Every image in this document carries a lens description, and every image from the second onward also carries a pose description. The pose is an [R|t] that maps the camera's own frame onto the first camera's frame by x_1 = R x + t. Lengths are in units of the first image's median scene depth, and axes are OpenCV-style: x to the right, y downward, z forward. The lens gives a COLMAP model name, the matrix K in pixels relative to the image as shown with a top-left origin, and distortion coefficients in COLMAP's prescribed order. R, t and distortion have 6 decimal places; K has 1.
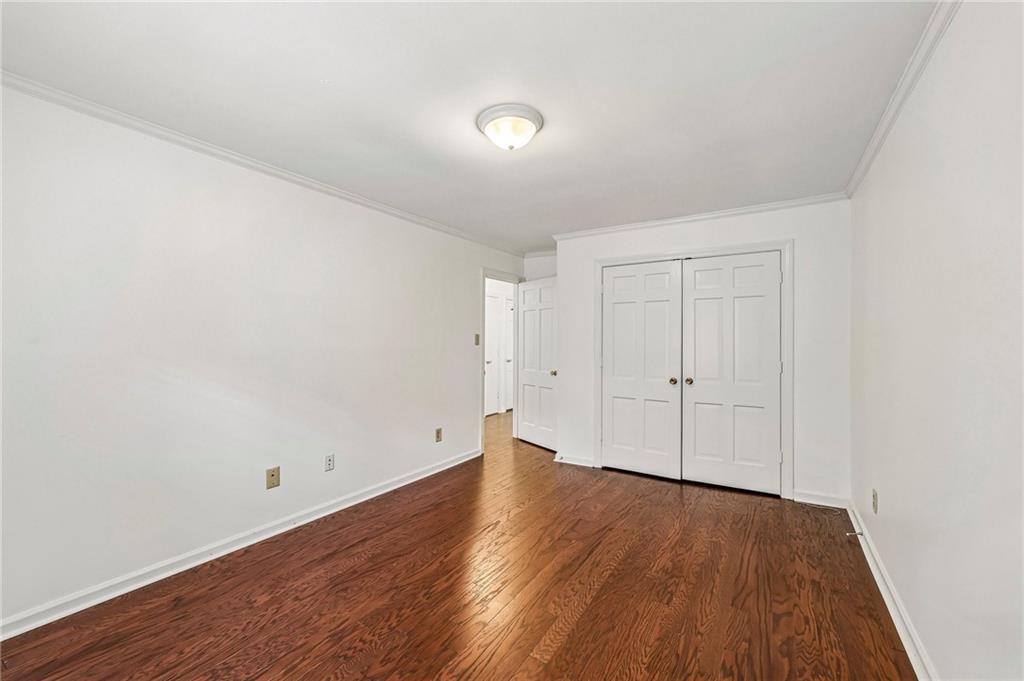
lens RADIAL K [[417.3, 0, 511.7], [0, 417.3, 340.3], [0, 0, 1]] dist [0.006797, 0.000133]
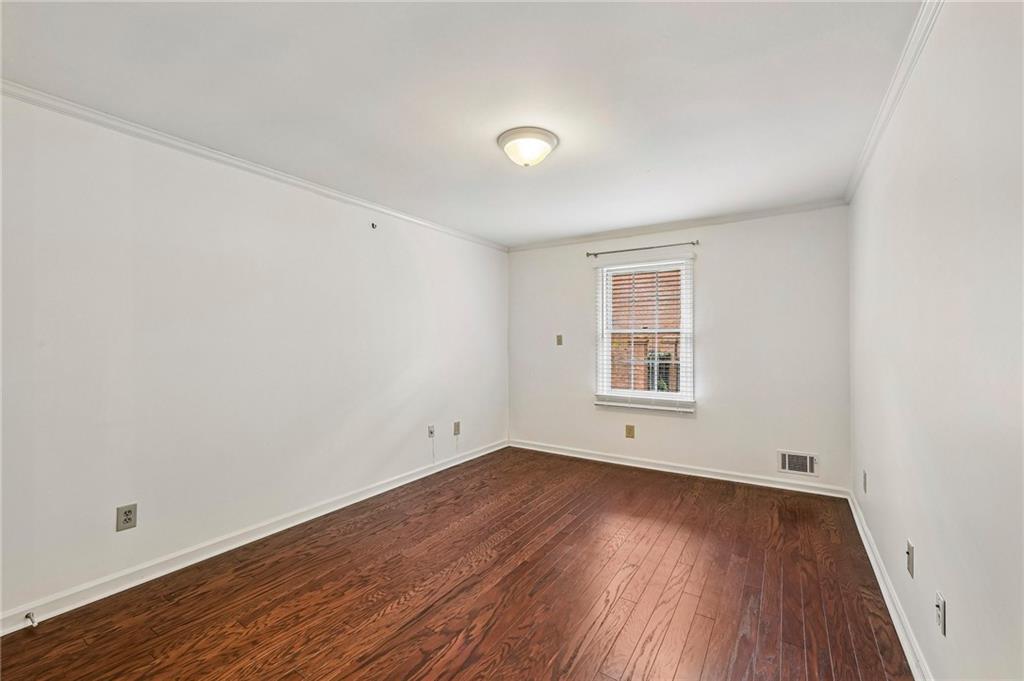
lens RADIAL K [[417.3, 0, 512.8], [0, 417.3, 340.3], [0, 0, 1]] dist [0.006797, 0.000133]
pose [[-0.999753, 0.000822, 0.022217, 0.010738], [0.000803, 0.999999, -0.000898, 0.002433], [-0.022218, -0.000880, -0.999753, 2.034029]]
